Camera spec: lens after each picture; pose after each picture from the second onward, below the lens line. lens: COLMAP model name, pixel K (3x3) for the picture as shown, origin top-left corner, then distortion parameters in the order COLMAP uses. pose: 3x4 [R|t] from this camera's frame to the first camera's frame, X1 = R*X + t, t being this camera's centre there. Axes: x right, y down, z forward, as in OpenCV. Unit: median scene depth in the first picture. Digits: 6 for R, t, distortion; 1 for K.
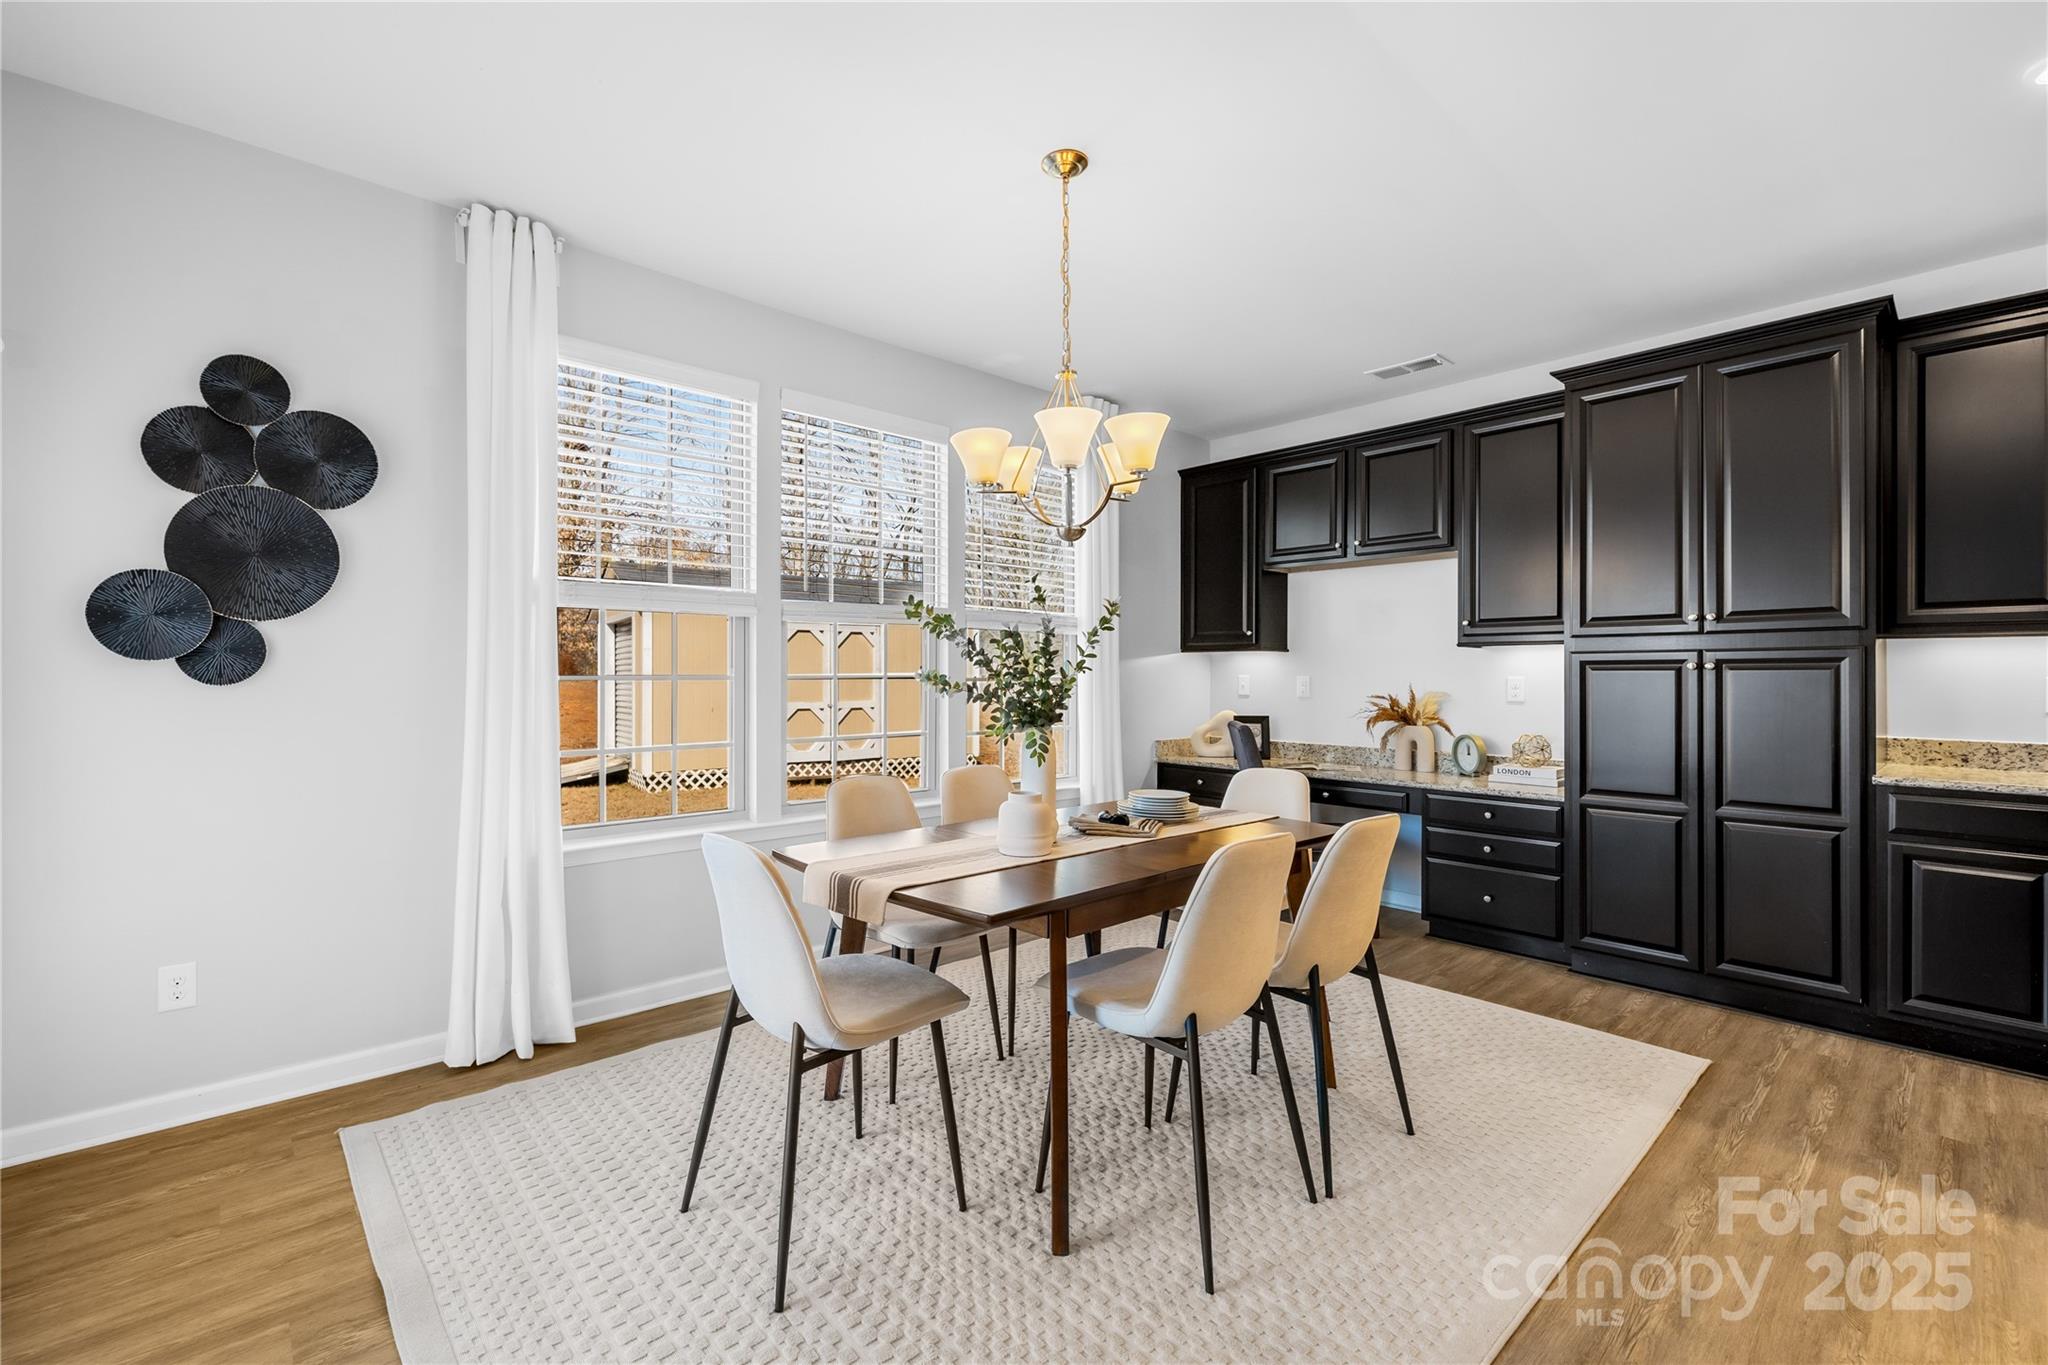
lens RADIAL K [[870.3, 0, 1006.0], [0, 870.3, 696.4], [0, 0, 1]] dist [-0.001408, -0.000096]
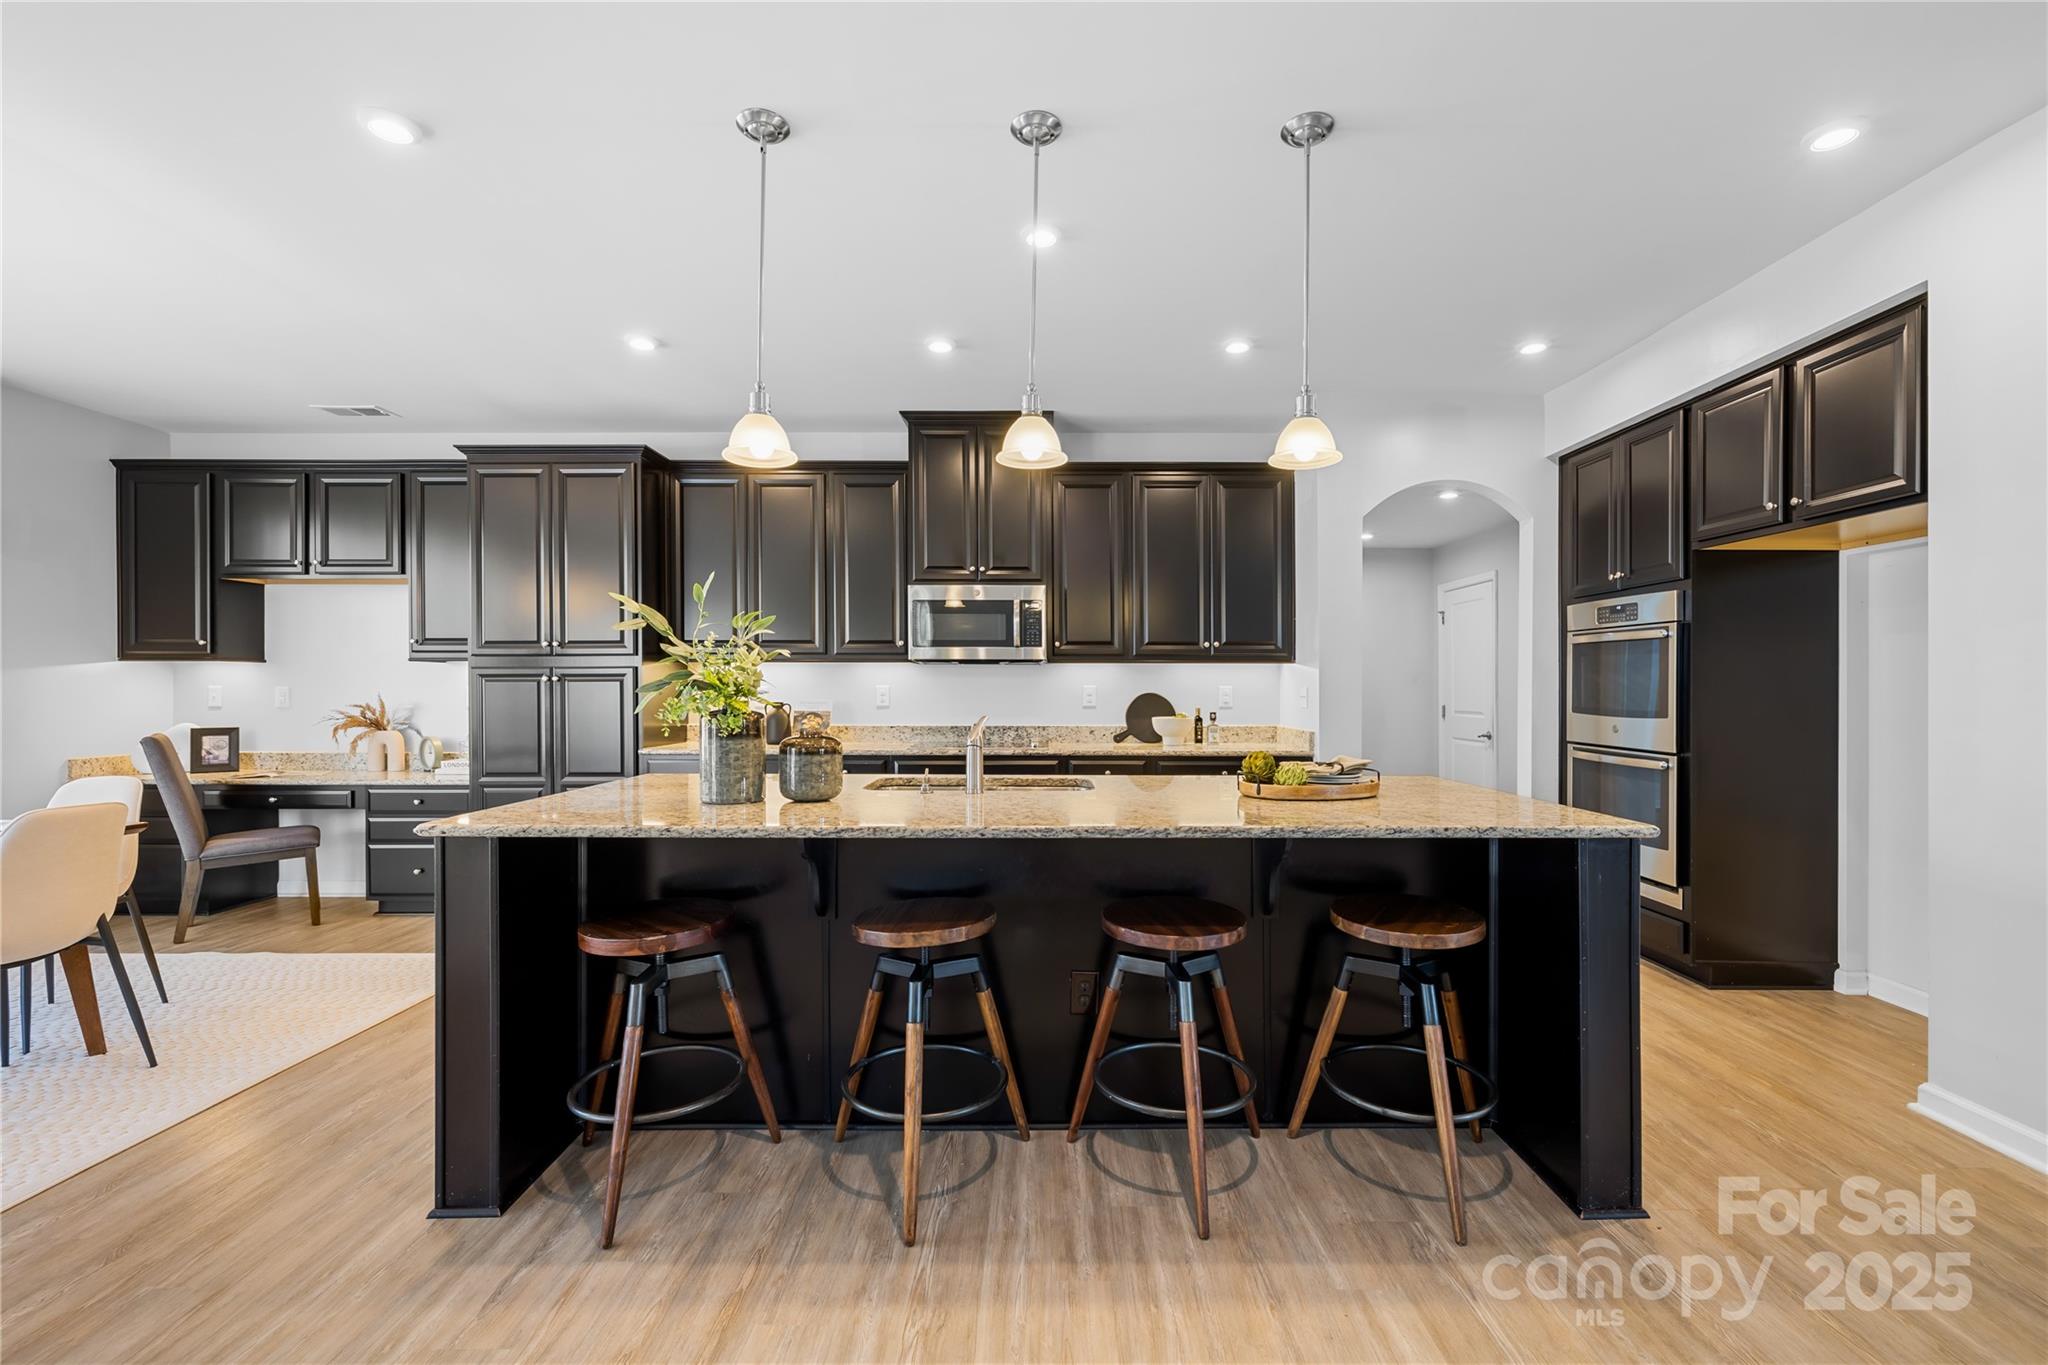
lens RADIAL K [[870.3, 0, 1024.1], [0, 870.3, 697.2], [0, 0, 1]] dist [-0.001408, -0.000096]
pose [[0.667333, -0.009297, 0.744701, 0.235603], [0.019144, 0.999806, -0.004673, 0.014388], [-0.744513, 0.017375, 0.667382, -0.451691]]
